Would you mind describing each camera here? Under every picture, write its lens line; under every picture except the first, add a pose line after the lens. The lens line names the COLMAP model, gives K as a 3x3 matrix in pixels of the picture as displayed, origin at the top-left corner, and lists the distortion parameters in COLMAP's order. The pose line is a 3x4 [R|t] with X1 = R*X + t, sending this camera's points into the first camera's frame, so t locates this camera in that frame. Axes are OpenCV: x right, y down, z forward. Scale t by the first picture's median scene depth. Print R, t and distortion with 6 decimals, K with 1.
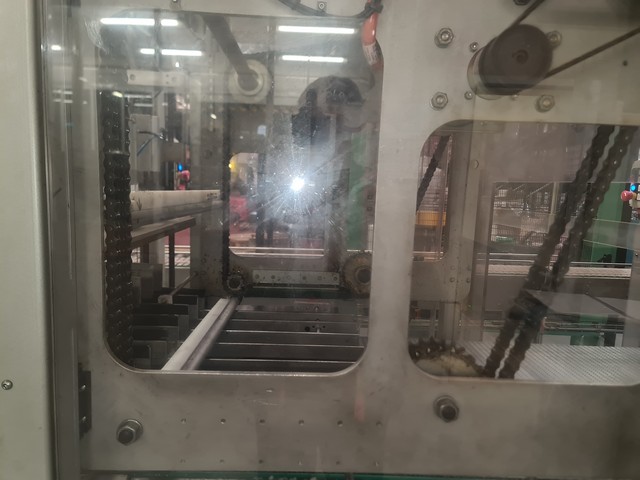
lens RADIAL K [[464.8, 0, 315.5], [0, 464.8, 241.7], [0, 0, 1]] dist [0.037803, -0.001501]
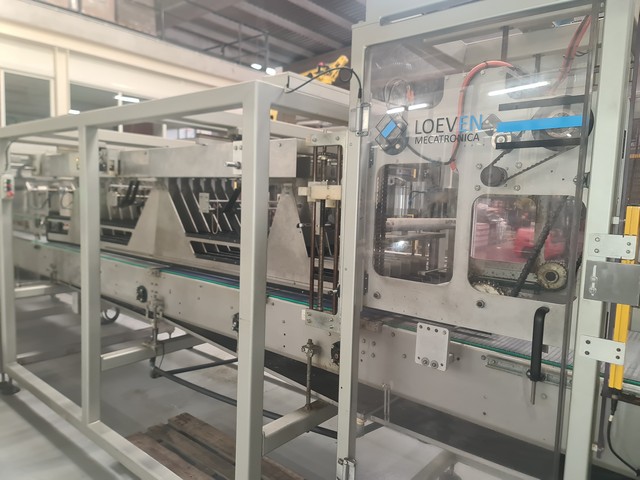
lens RADIAL K [[464.8, 0, 315.5], [0, 464.8, 241.7], [0, 0, 1]] dist [0.037803, -0.001501]
pose [[0.756533, 0.045821, -0.652348, 1.287770], [-0.084879, 0.995984, -0.028476, 0.168257], [0.648424, 0.076914, 0.757384, -1.631952]]
